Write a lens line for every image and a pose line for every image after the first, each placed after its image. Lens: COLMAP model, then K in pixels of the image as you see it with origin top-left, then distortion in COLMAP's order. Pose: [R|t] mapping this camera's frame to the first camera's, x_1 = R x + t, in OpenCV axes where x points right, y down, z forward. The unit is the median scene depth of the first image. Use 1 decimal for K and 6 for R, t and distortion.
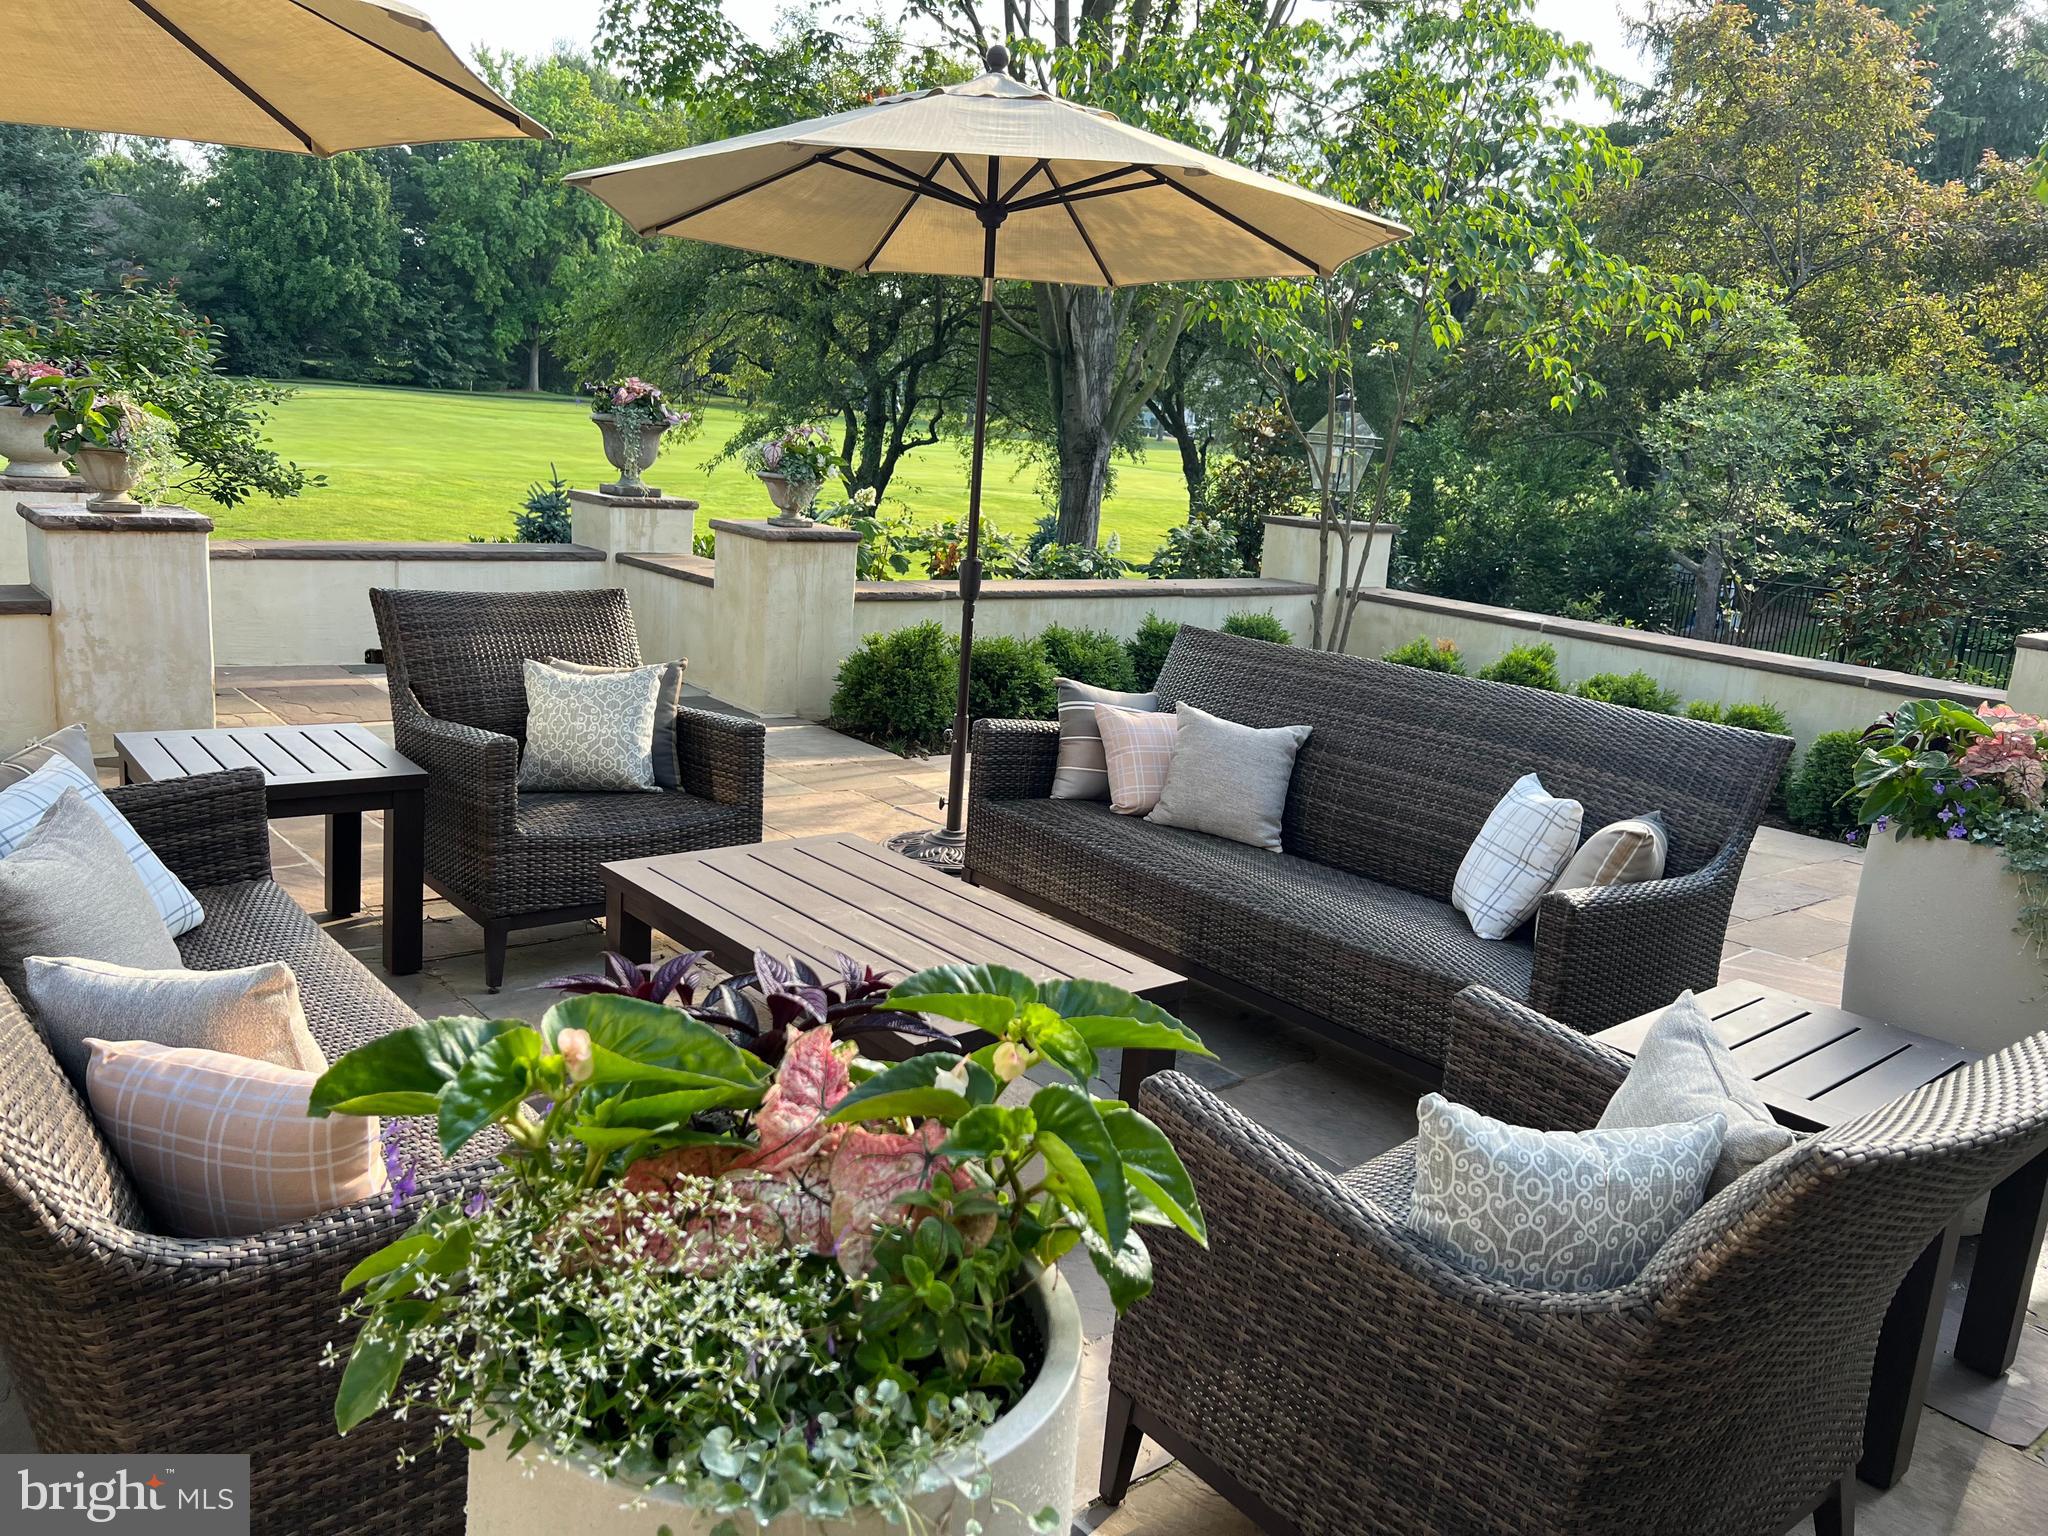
lens RADIAL K [[1545.8, 0, 1024.0], [0, 1545.8, 768.0], [0, 0, 1]] dist [0.068004, -0.075000]
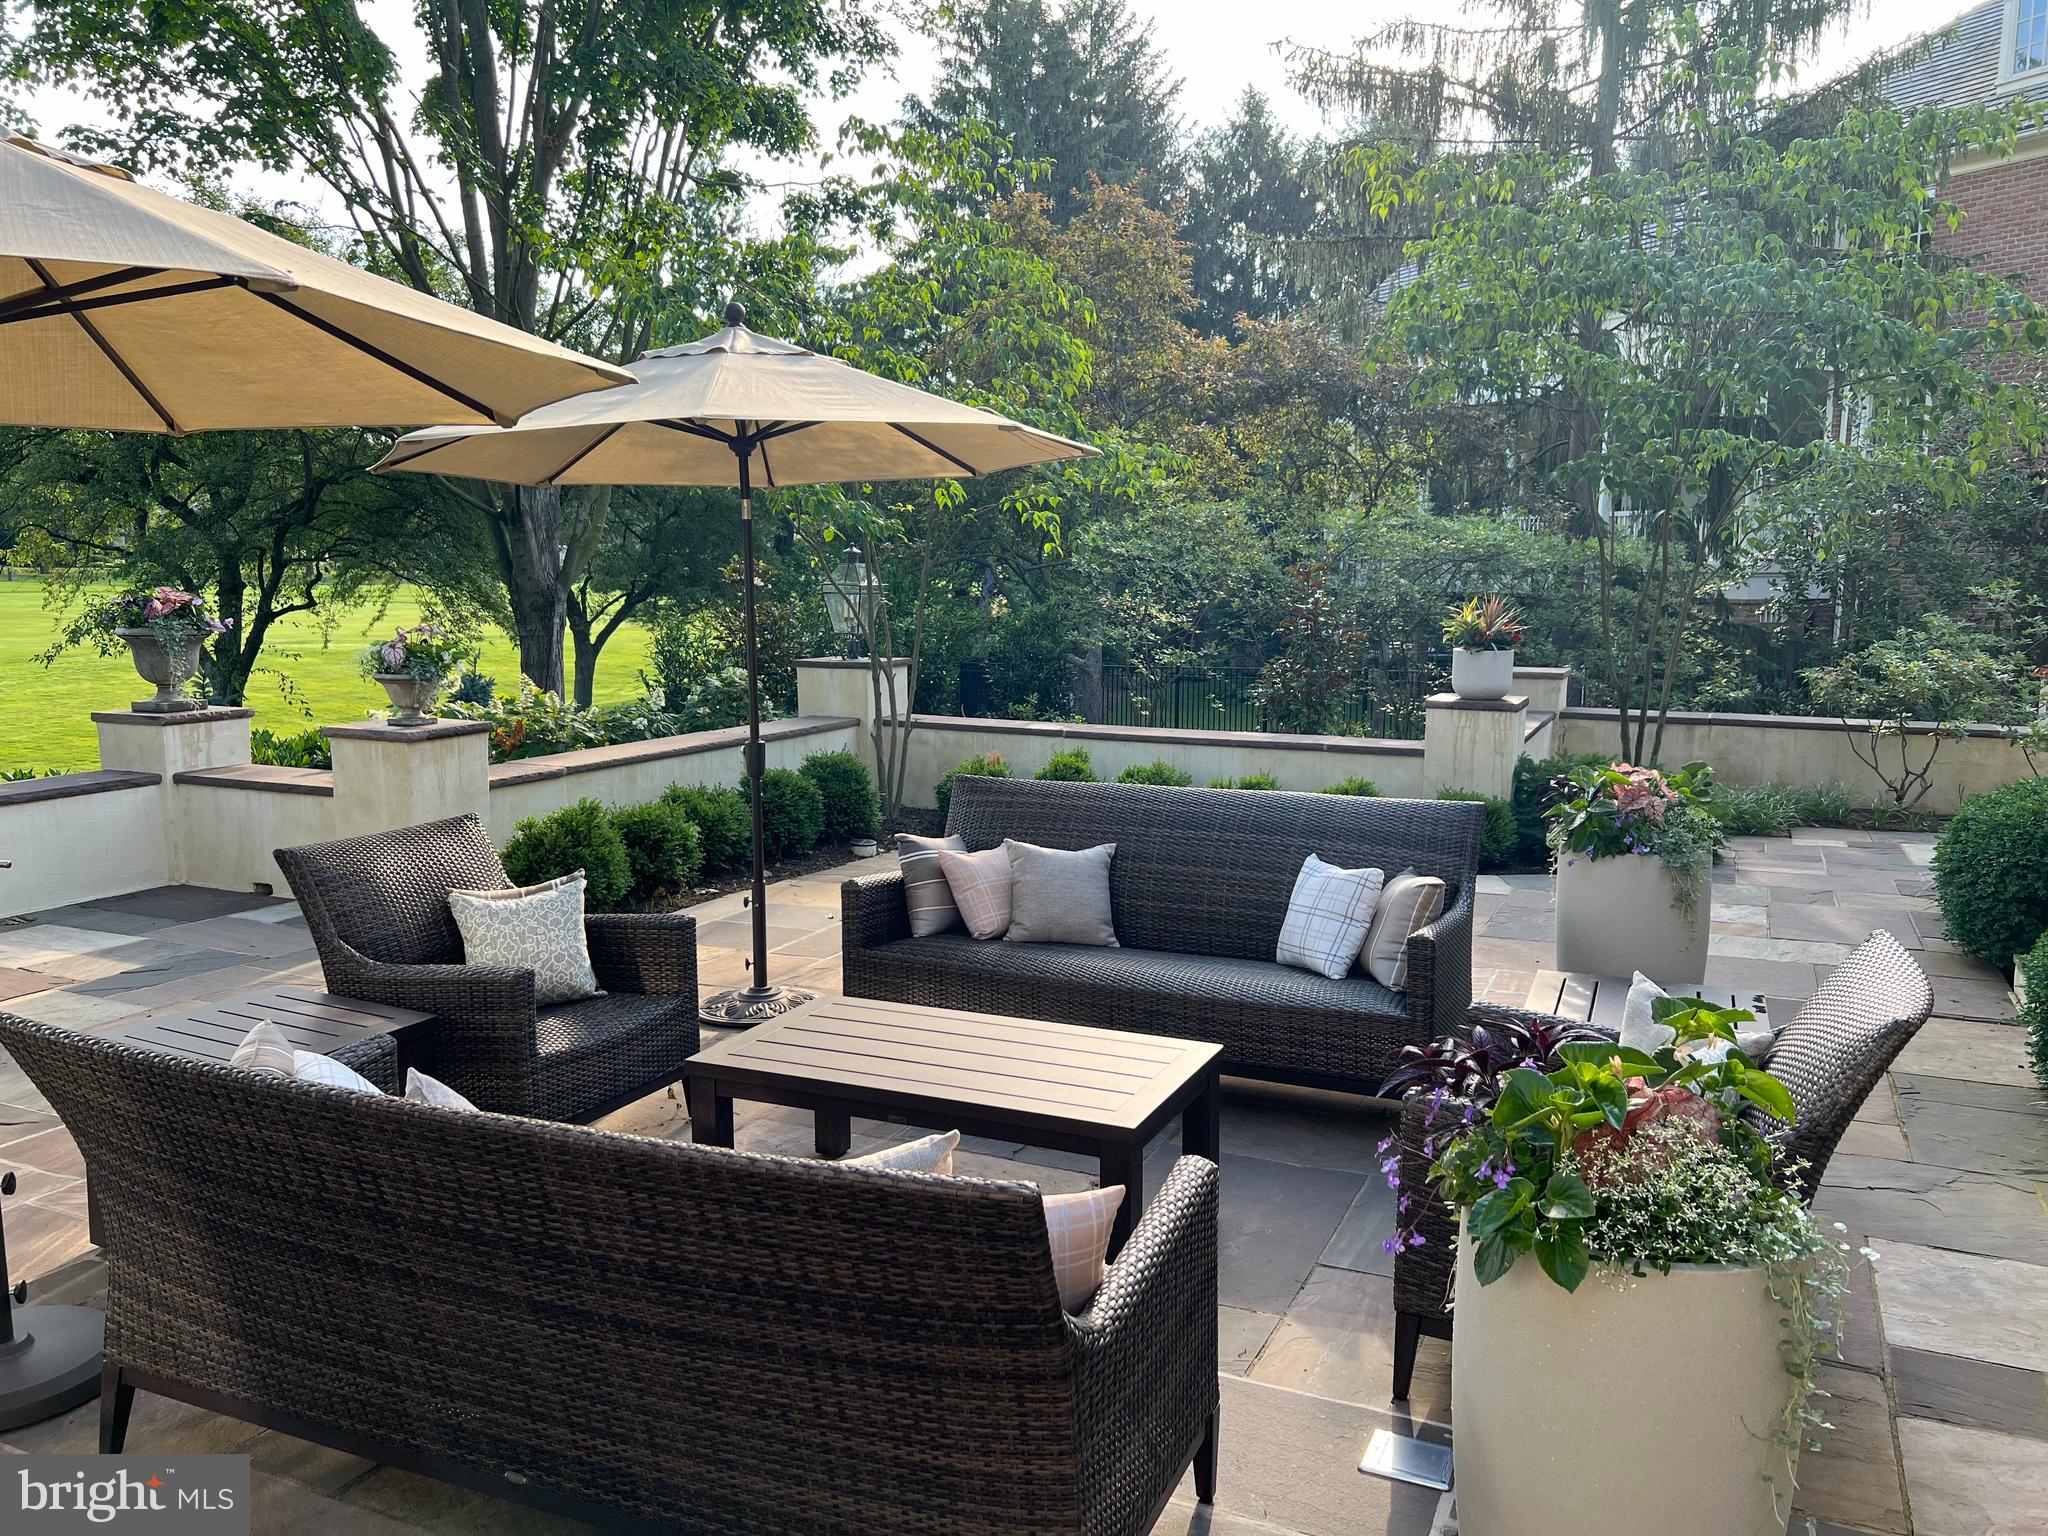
lens RADIAL K [[1527.7, 0, 1024.0], [0, 1527.7, 768.0], [0, 0, 1]] dist [0.154050, -0.279141]
pose [[0.904770, -0.129653, 0.405685, -0.180276], [0.159219, 0.986439, -0.039837, -0.023709], [-0.395019, 0.100636, 0.913144, -0.052165]]
